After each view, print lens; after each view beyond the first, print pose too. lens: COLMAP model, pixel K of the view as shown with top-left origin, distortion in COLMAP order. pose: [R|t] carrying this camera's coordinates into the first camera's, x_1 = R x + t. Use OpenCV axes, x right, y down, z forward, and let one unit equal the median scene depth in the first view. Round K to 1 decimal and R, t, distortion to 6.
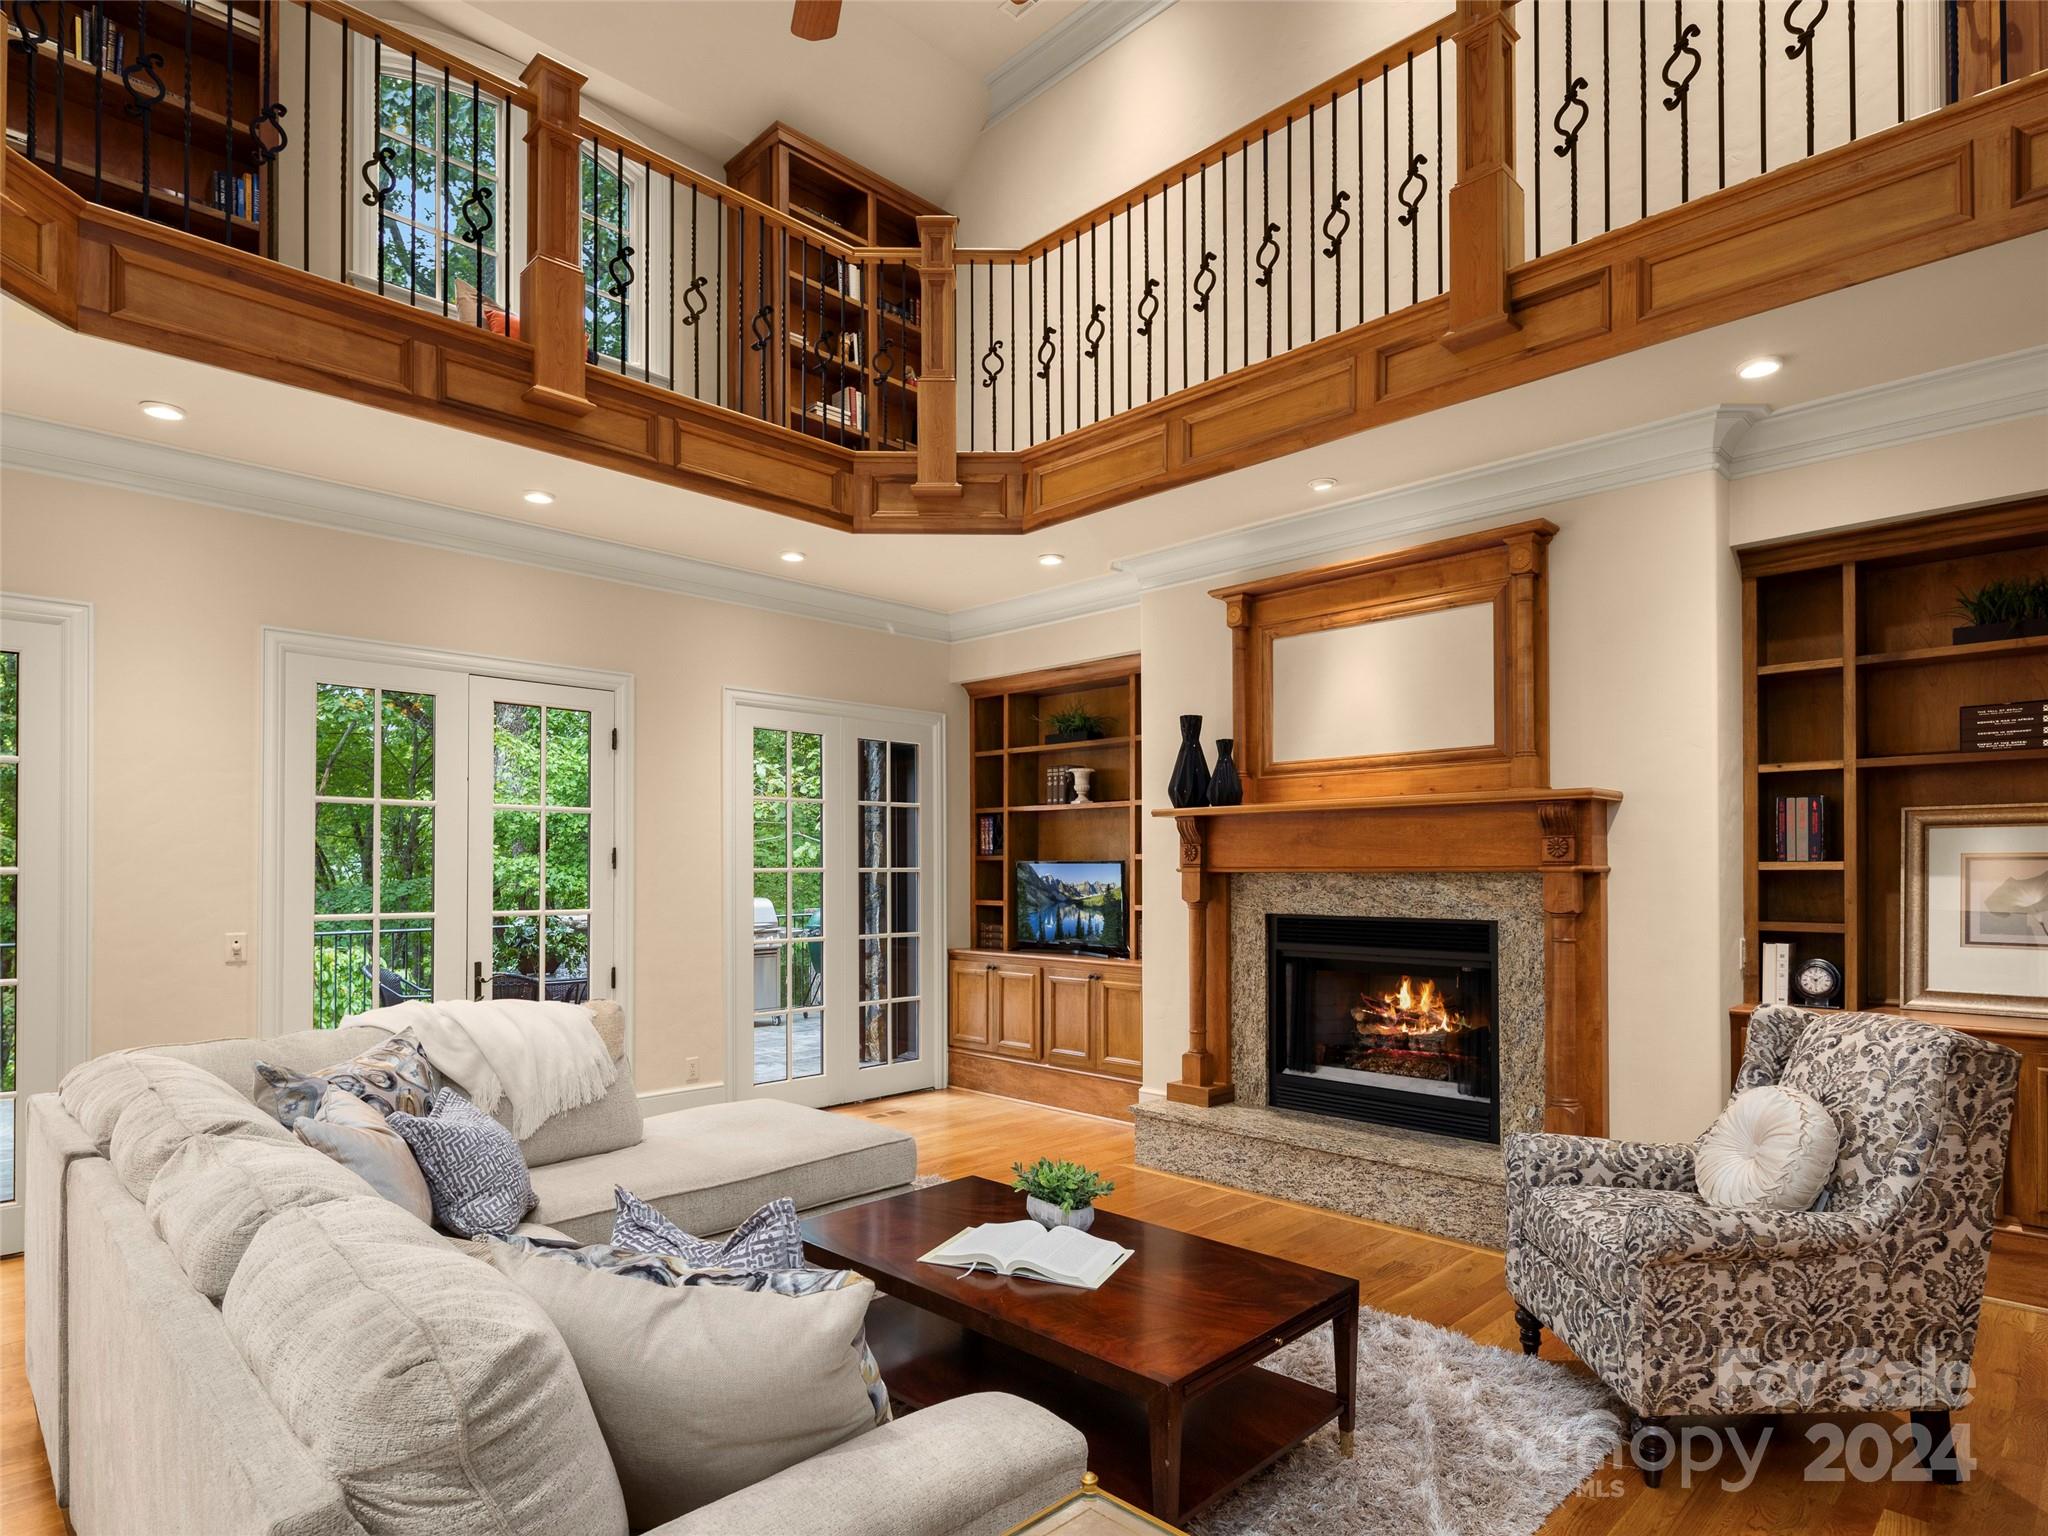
lens RADIAL K [[1133.0, 0, 1012.7], [0, 1133.0, 863.8], [0, 0, 1]] dist [0.003662, -0.004456]
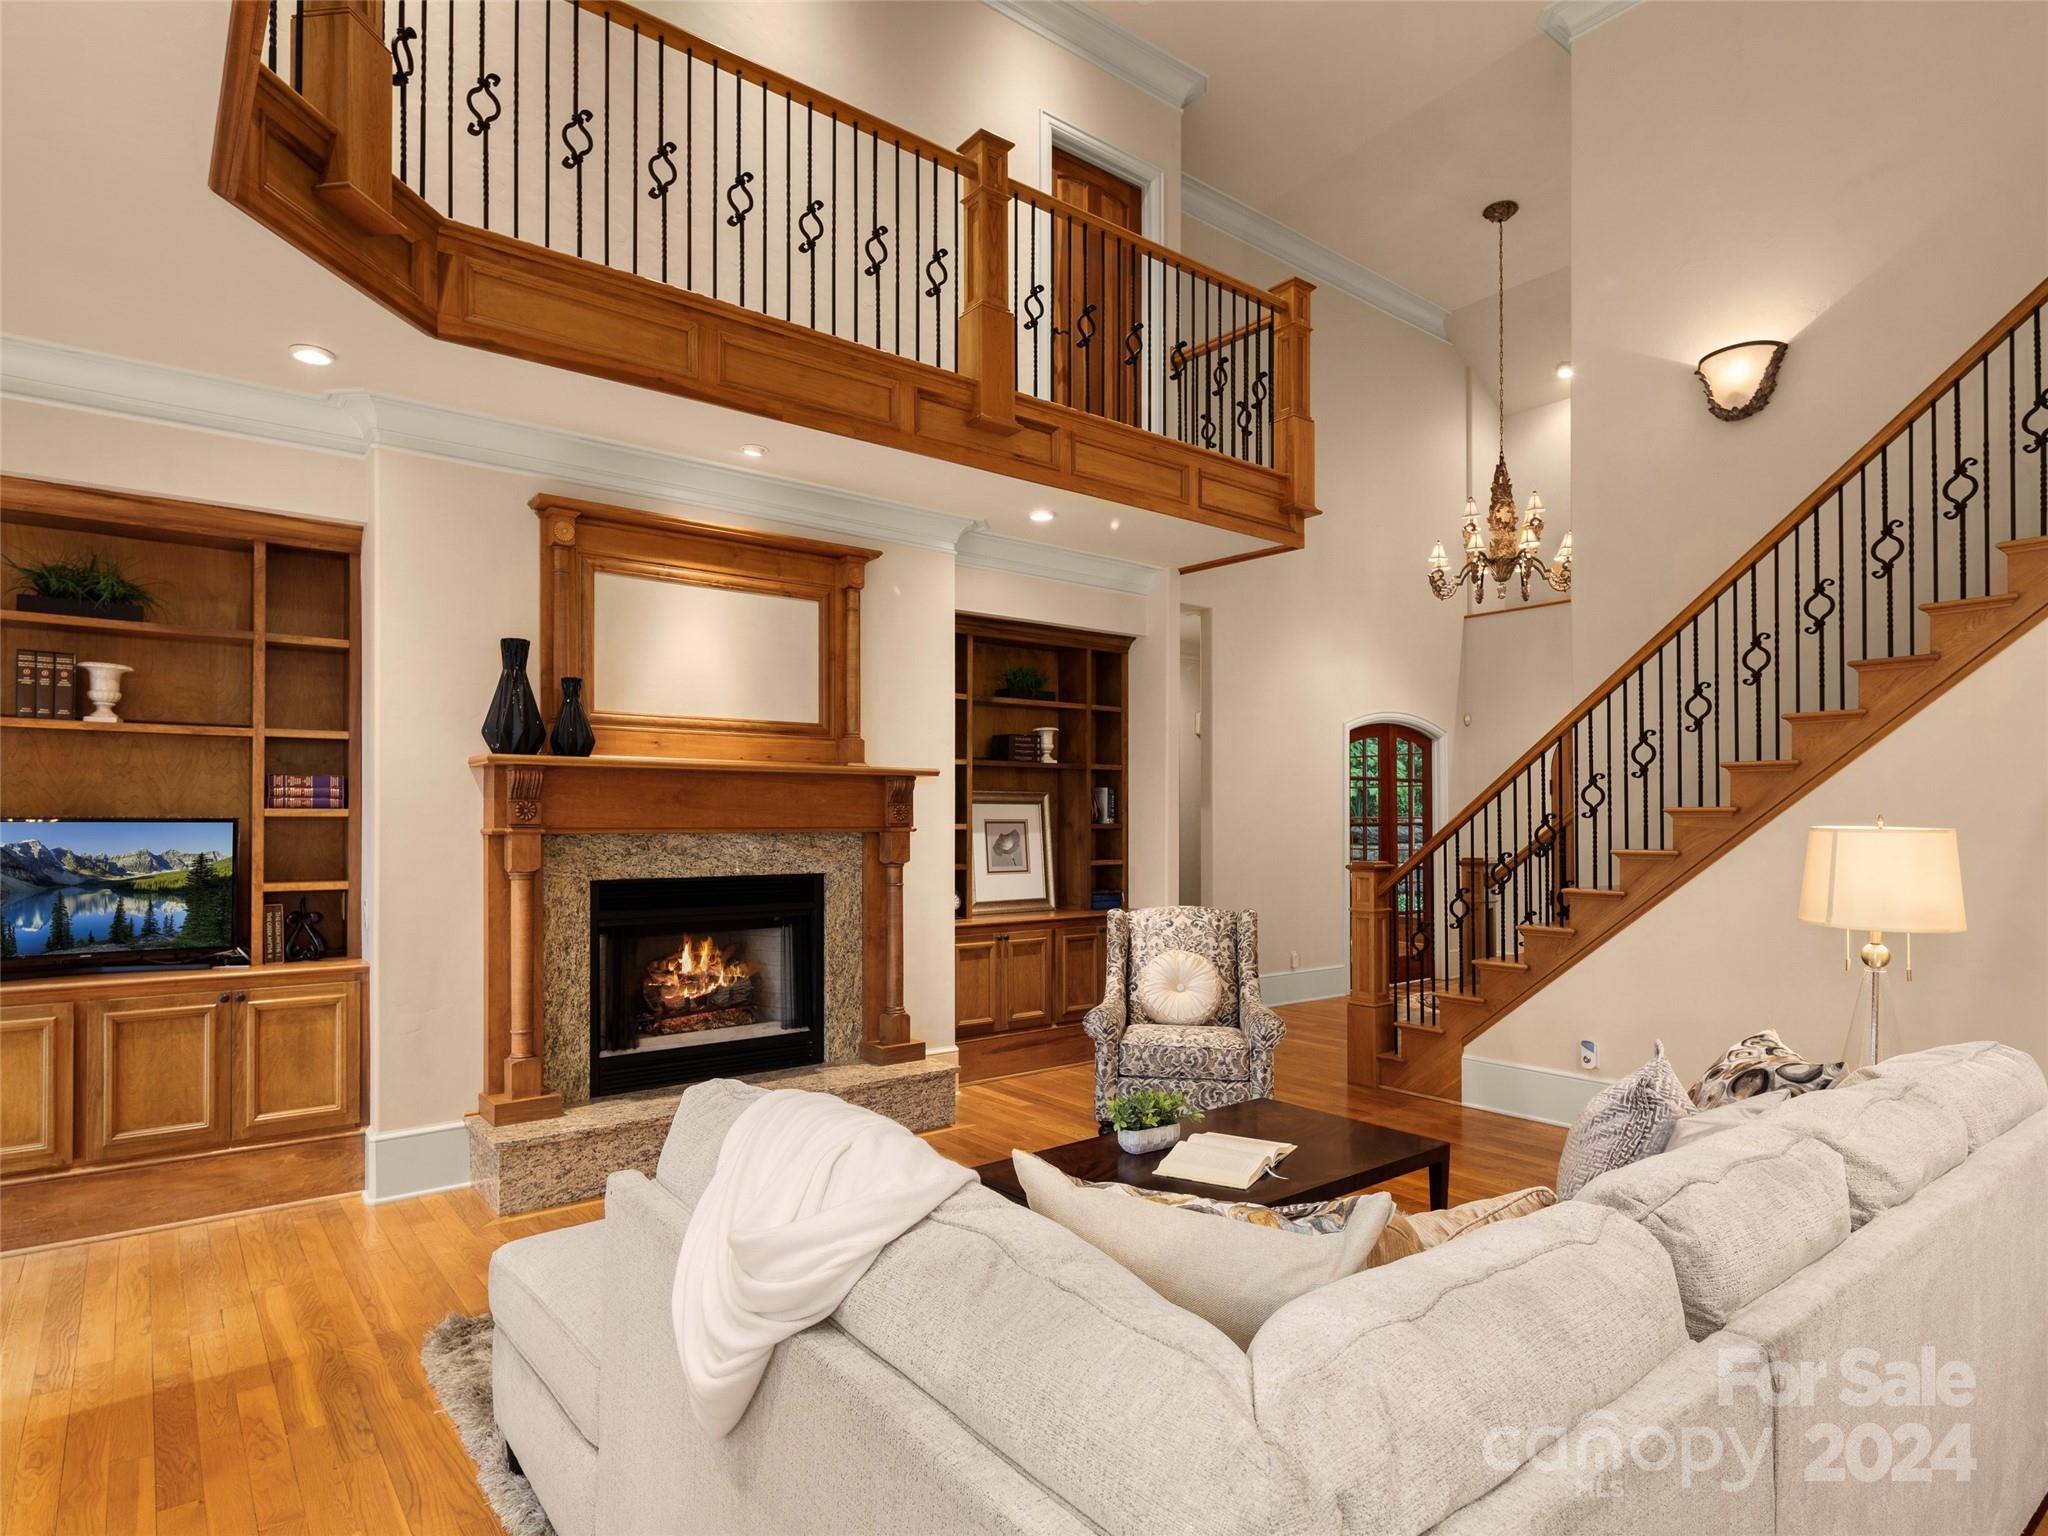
lens RADIAL K [[1133.0, 0, 1022.4], [0, 1133.0, 819.9], [0, 0, 1]] dist [0.003662, -0.004456]
pose [[0.112057, 0.002672, 0.993698, -0.696577], [-0.007246, 0.999972, -0.001872, -0.004585], [-0.993675, -0.006991, 0.112073, 0.639474]]
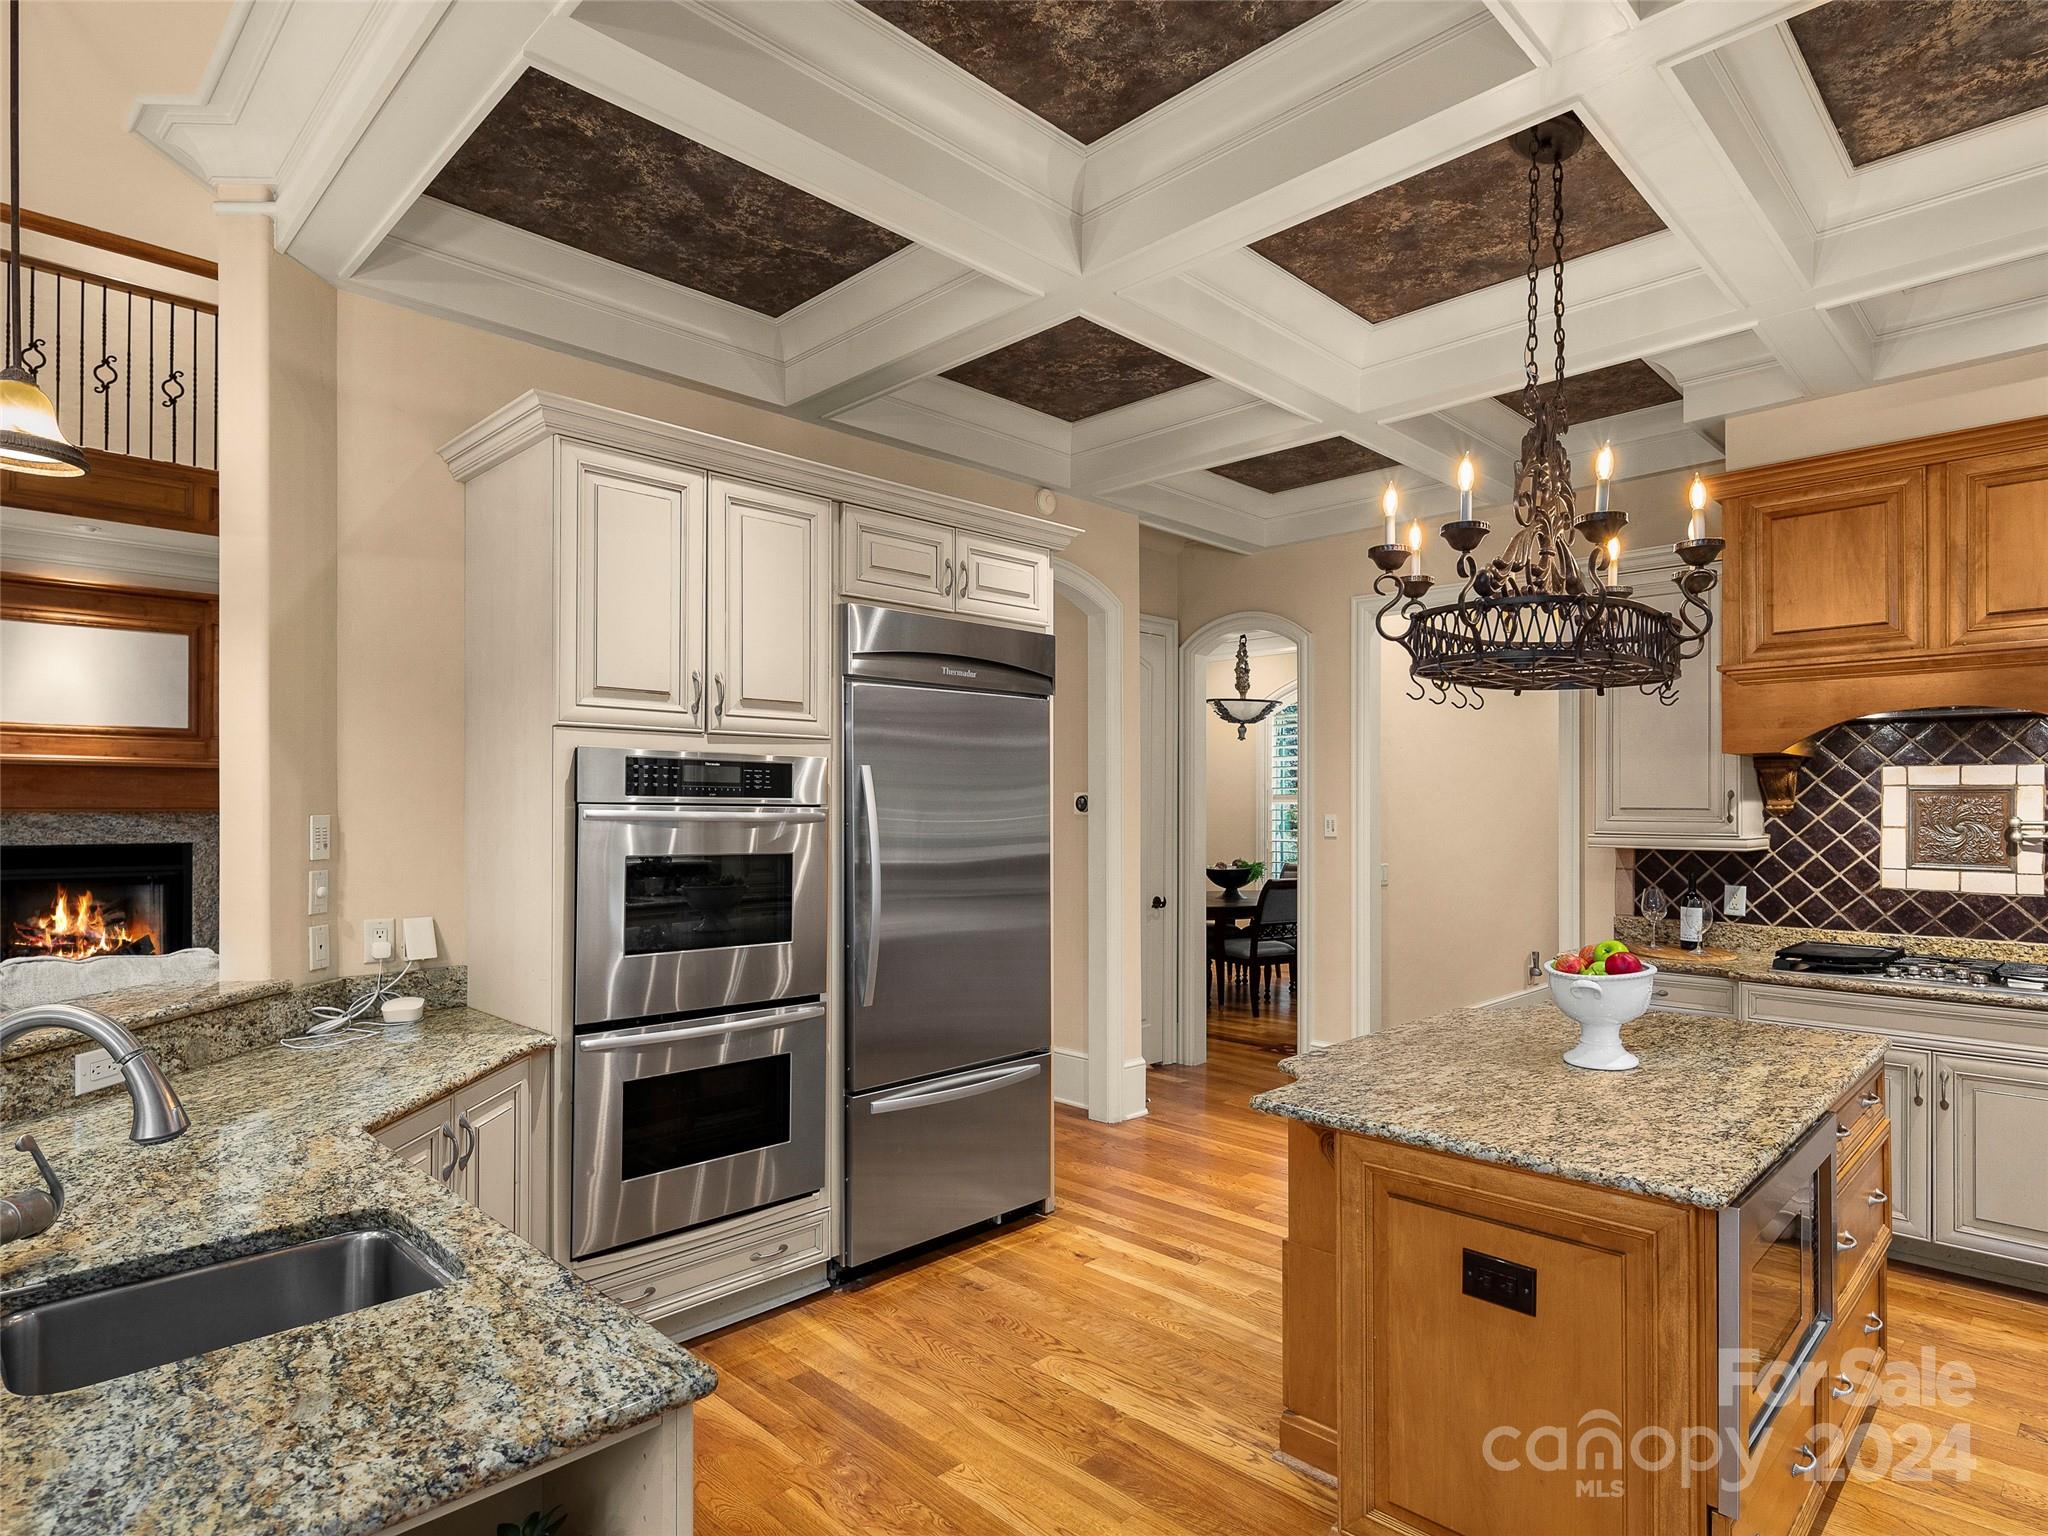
lens RADIAL K [[1133.0, 0, 1047.1], [0, 1133.0, 797.3], [0, 0, 1]] dist [0.003662, -0.004456]
pose [[-0.004114, 0.009814, 0.999943, -1.083508], [-0.010325, 0.999898, -0.009856, -0.008505], [-0.999938, -0.010364, -0.004012, -0.154290]]
